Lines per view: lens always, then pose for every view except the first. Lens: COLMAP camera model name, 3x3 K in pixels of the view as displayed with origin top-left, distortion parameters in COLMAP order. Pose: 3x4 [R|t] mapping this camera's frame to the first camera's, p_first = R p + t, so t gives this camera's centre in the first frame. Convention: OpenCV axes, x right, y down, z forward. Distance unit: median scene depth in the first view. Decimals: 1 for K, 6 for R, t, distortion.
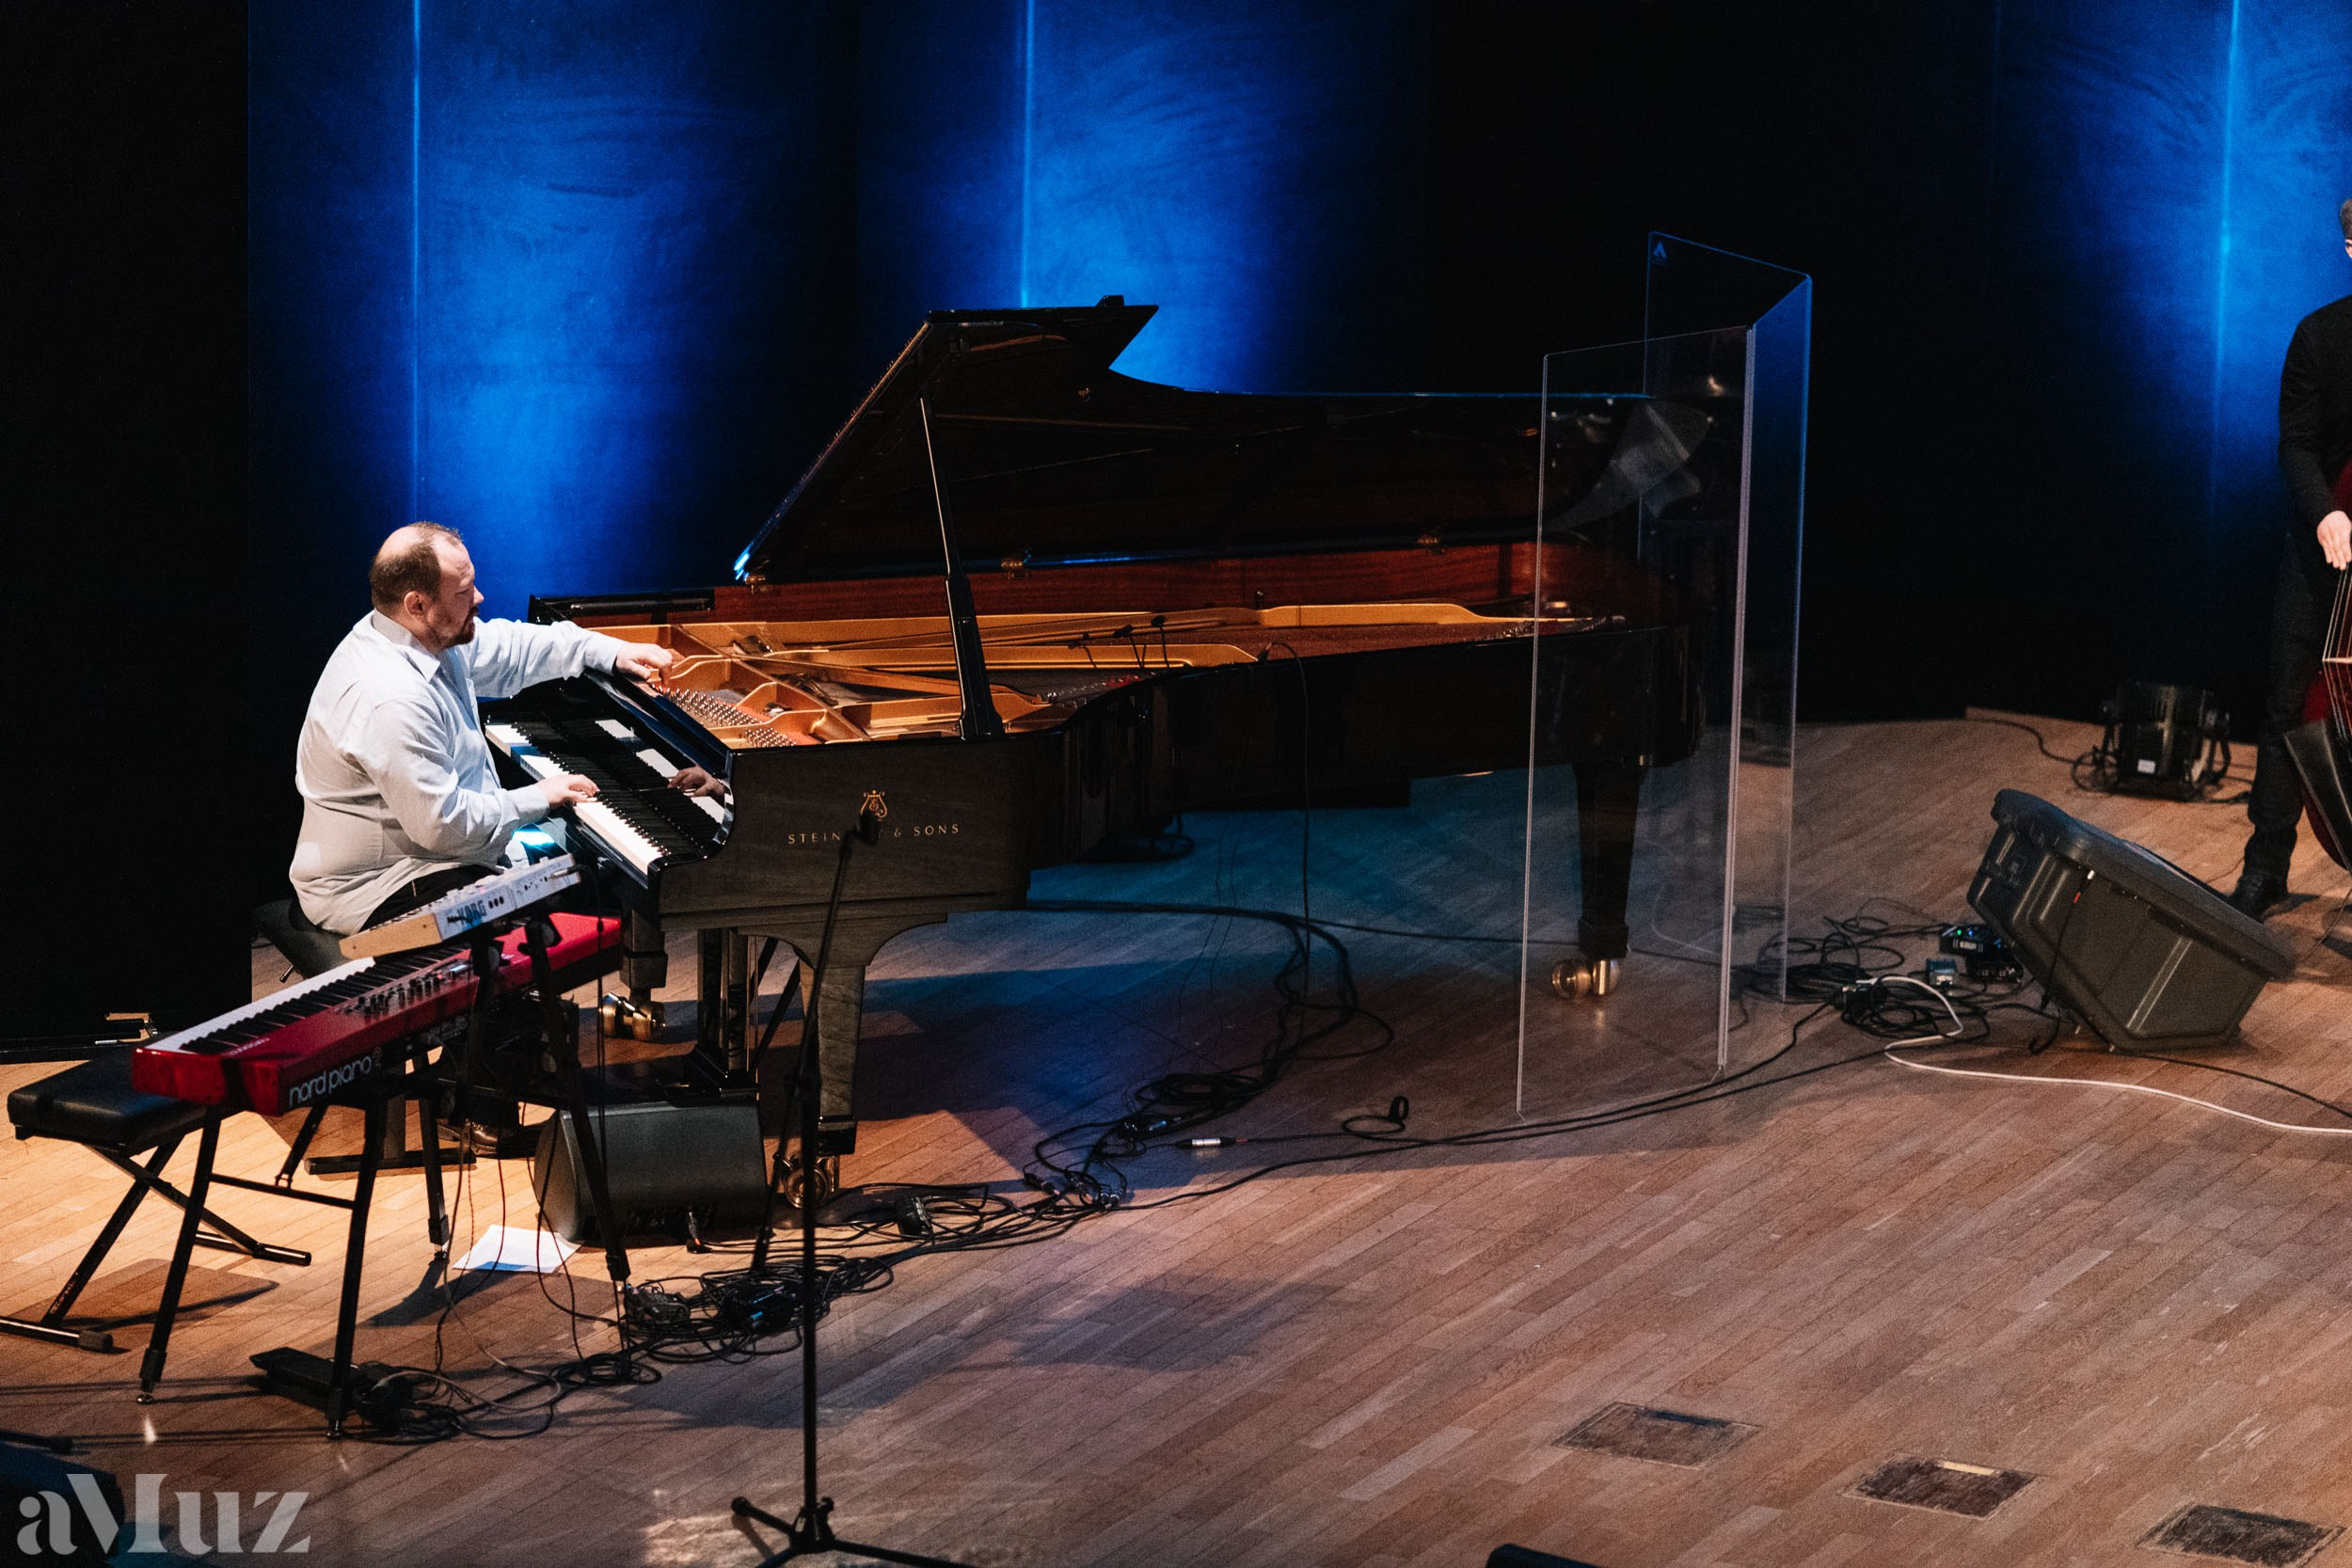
lens RADIAL K [[8996.0, 0, 1176.0], [0, 8996.0, 784.0], [0, 0, 1]] dist [-0.116945, 0.030381]
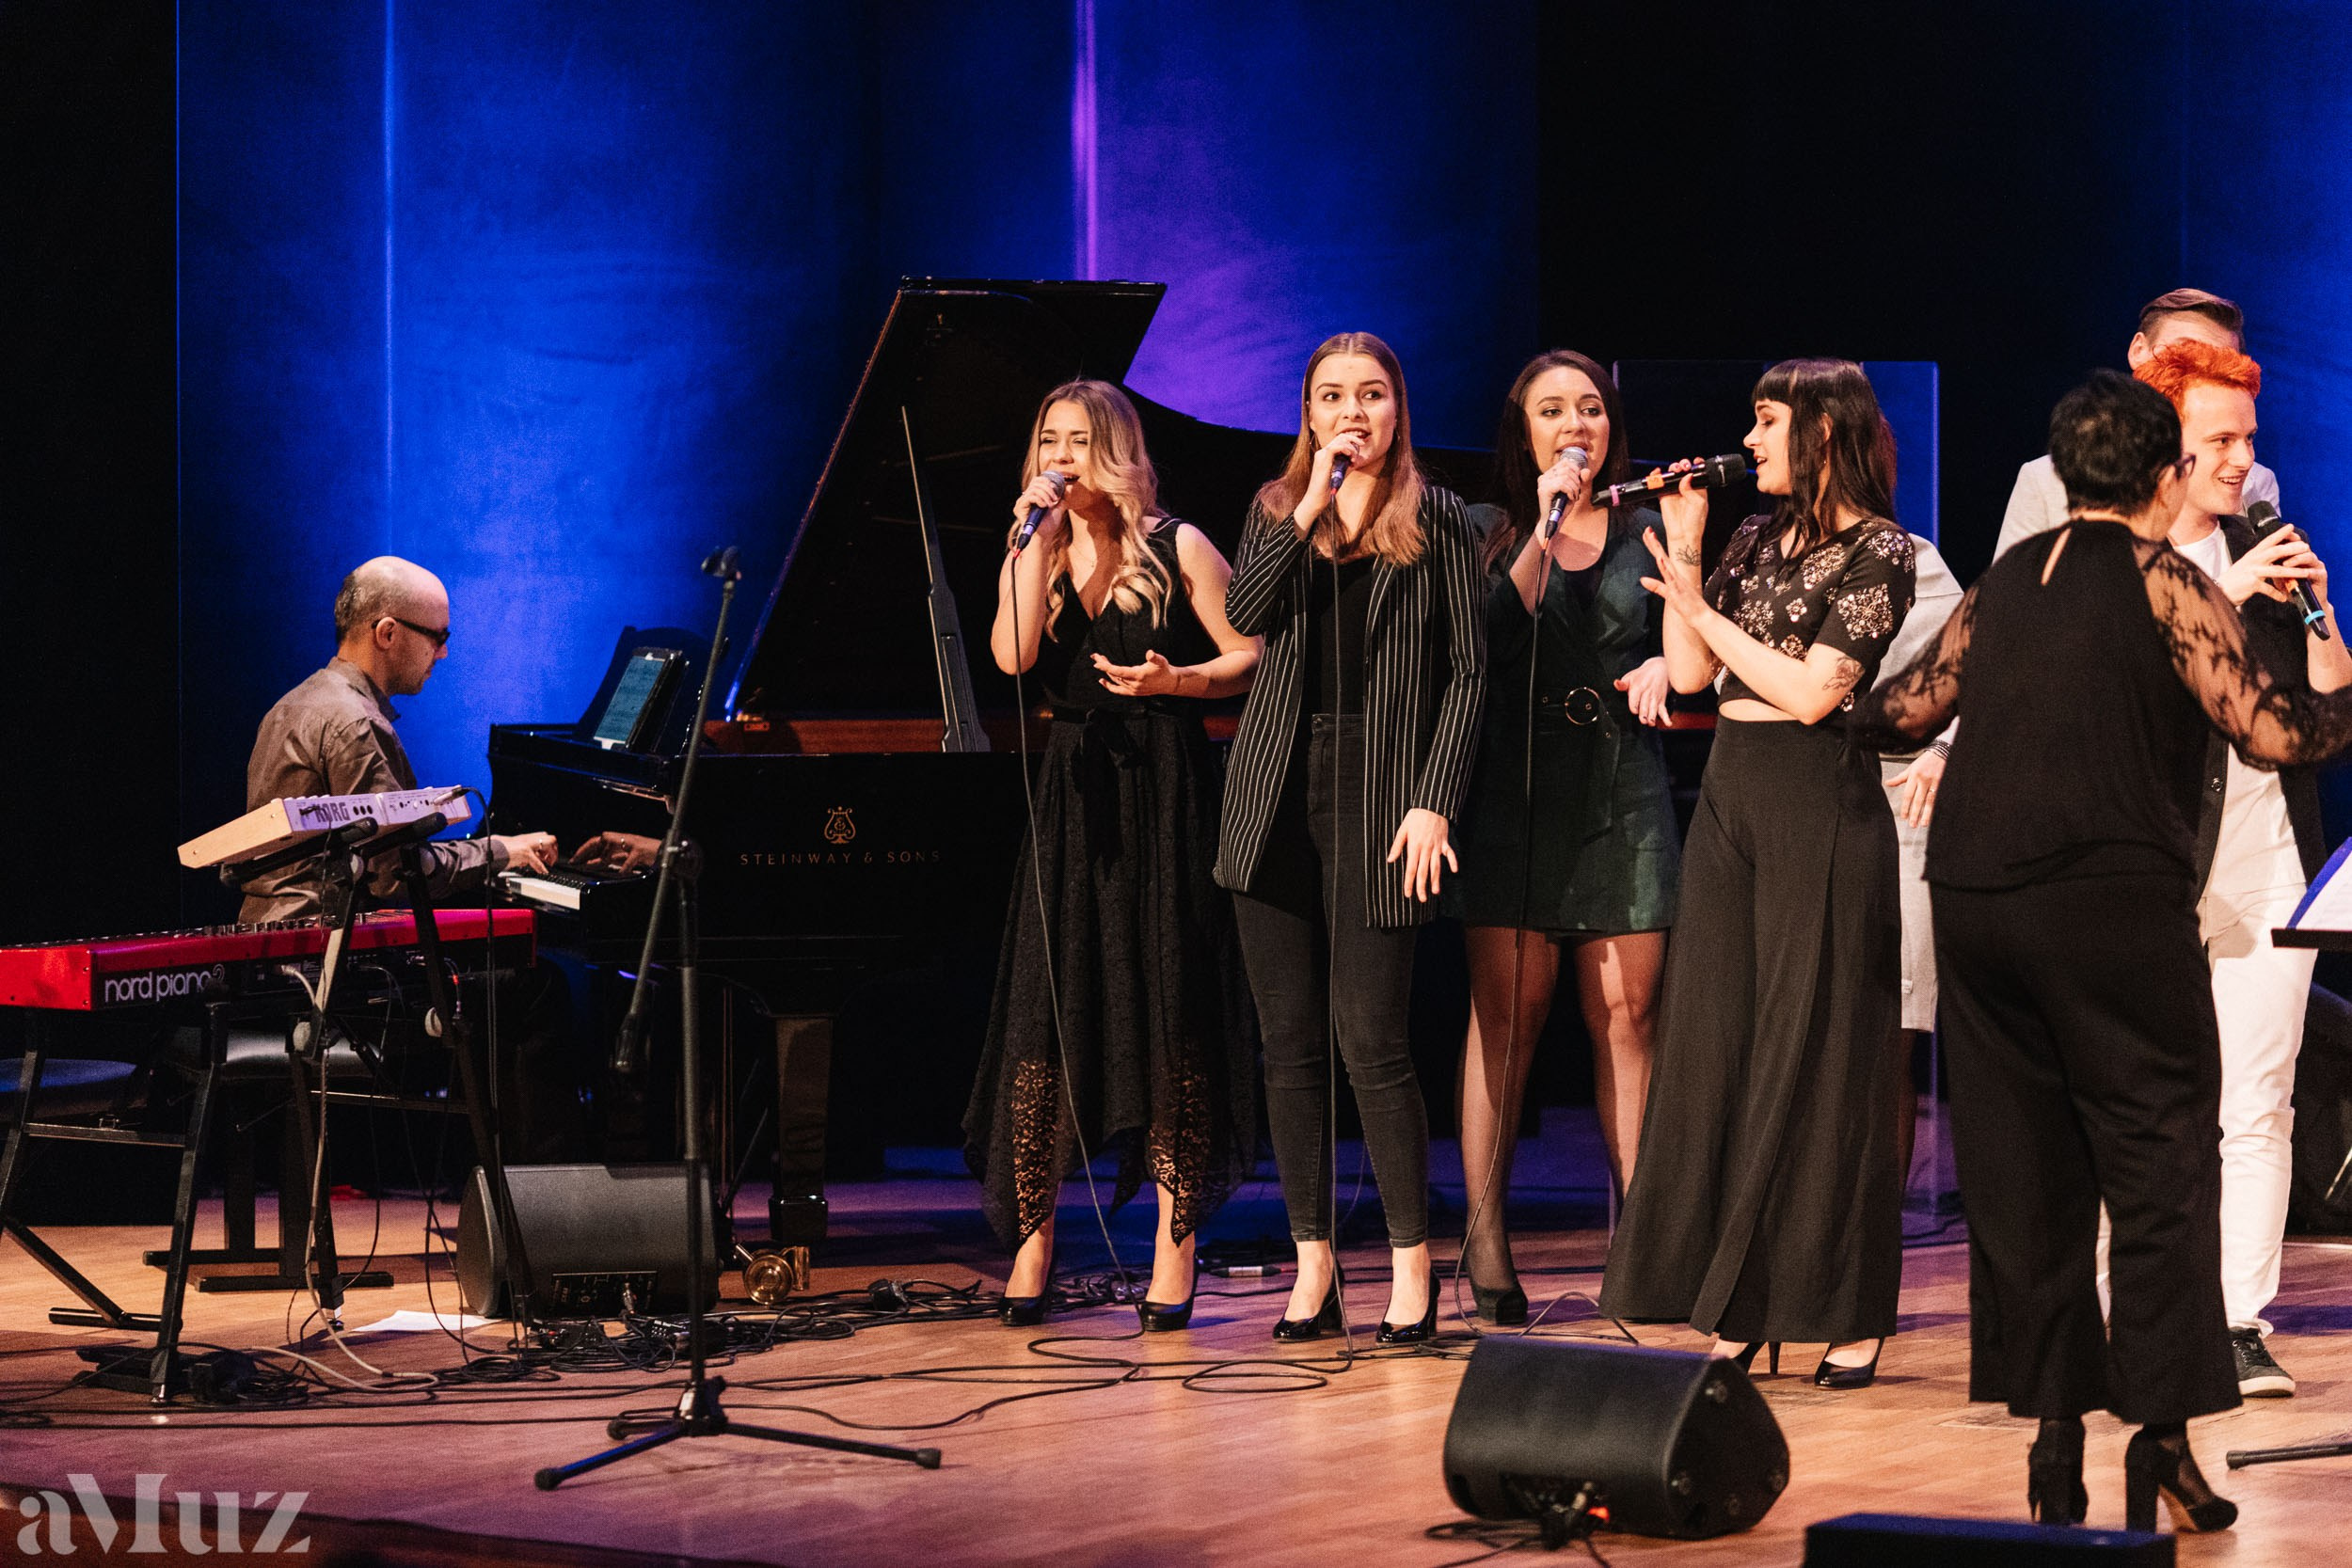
lens RADIAL K [[8819.8, 0, 1176.0], [0, 8819.8, 784.0], [0, 0, 1]] dist [-0.099246, -0.353547]
pose [[0.998311, -0.022790, -0.053435, 0.040162], [0.011782, 0.980149, -0.197910, 0.151130], [0.056885, 0.196946, 0.978763, 0.148565]]
